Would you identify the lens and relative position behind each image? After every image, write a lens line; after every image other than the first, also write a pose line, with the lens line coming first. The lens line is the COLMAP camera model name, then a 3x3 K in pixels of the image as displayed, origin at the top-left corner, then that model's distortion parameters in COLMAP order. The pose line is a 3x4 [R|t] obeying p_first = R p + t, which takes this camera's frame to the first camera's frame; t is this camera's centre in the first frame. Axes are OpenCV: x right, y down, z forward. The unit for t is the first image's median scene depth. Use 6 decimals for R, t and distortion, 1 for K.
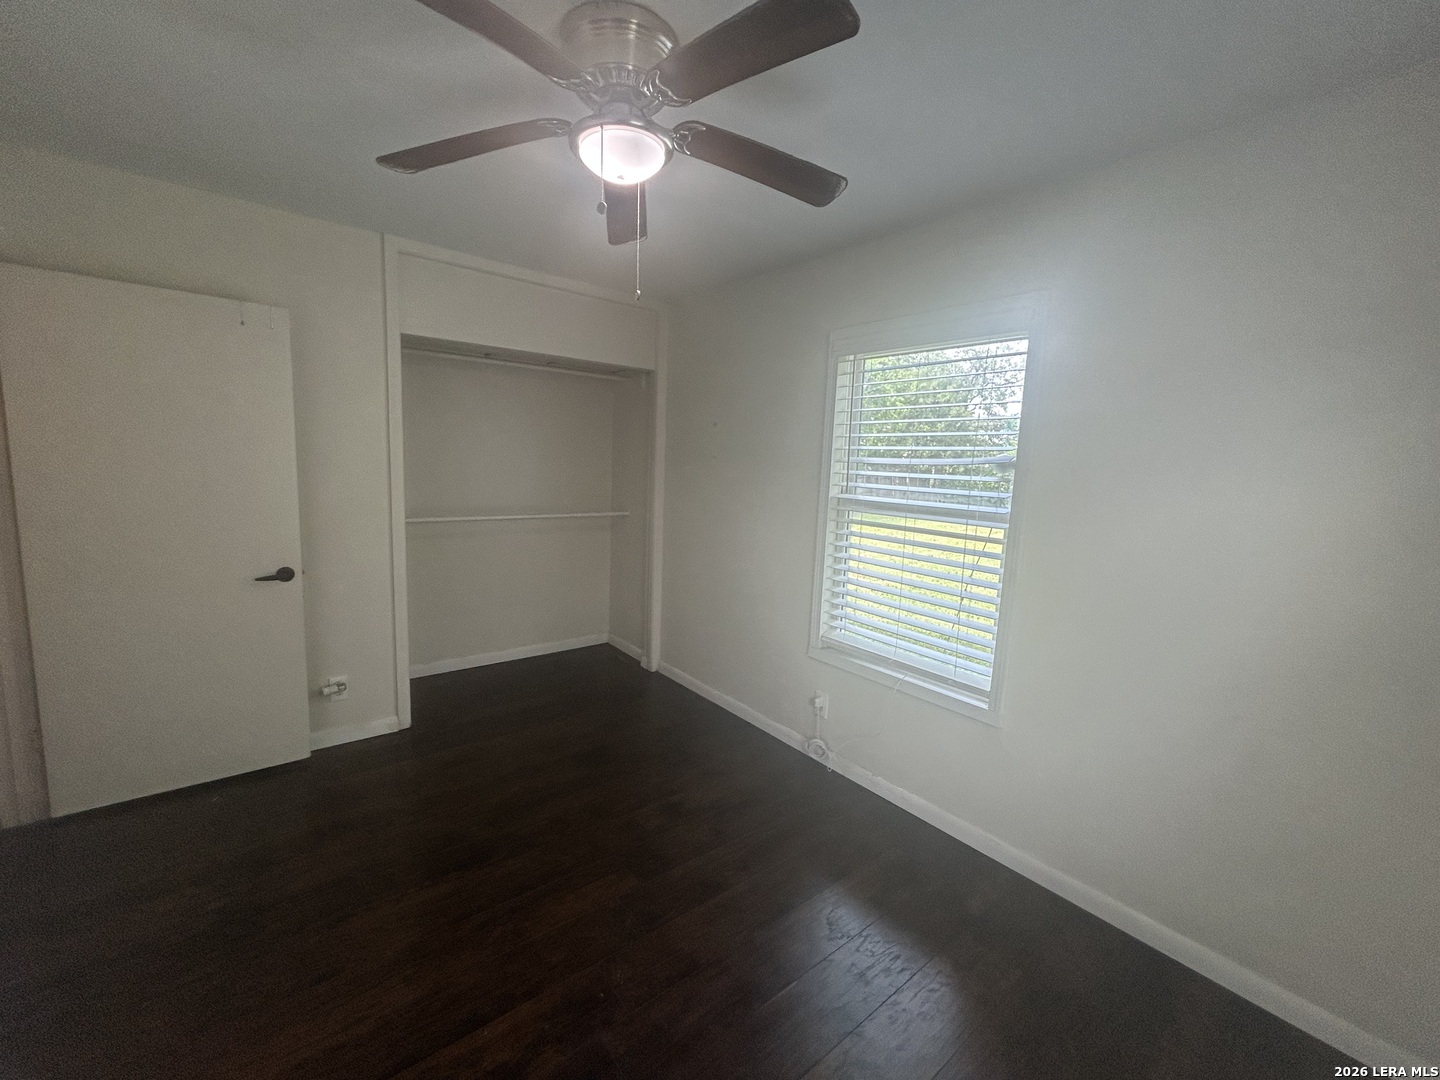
lens RADIAL K [[587.4, 0, 724.1], [0, 587.4, 537.8], [0, 0, 1]] dist [-0.001023, -0.000076]
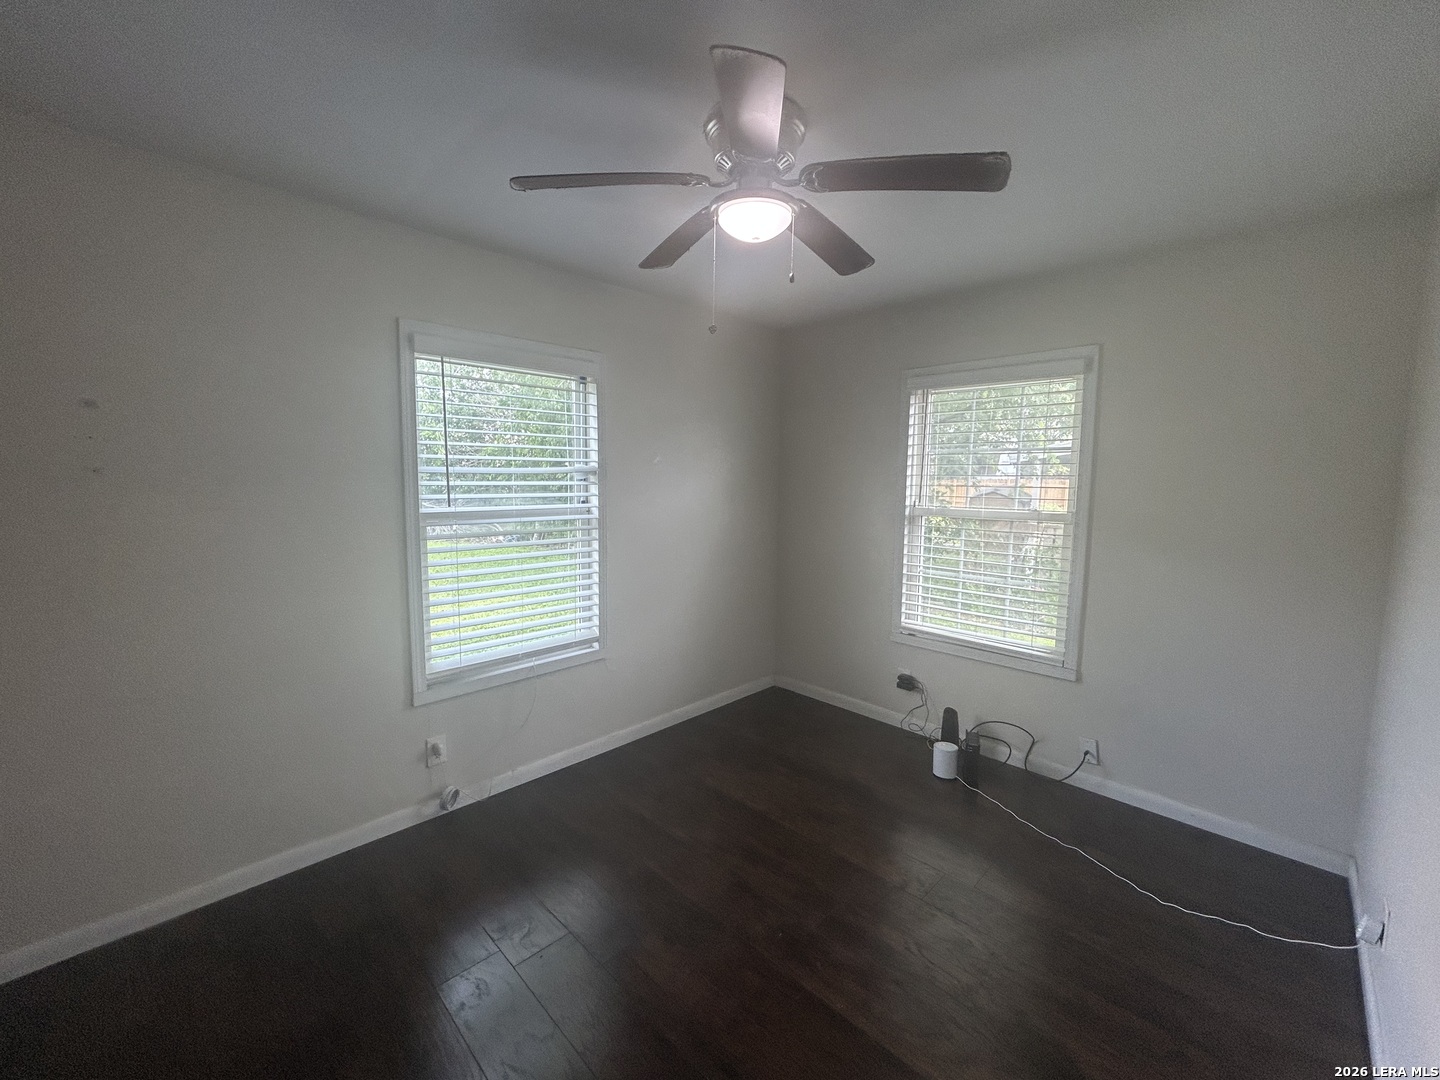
lens RADIAL K [[587.4, 0, 724.1], [0, 587.4, 537.8], [0, 0, 1]] dist [-0.001023, -0.000076]
pose [[-0.111429, -0.145550, 0.983056, -0.807591], [0.116485, 0.980484, 0.158373, -0.132951], [-0.986922, 0.132159, -0.092300, 0.720722]]
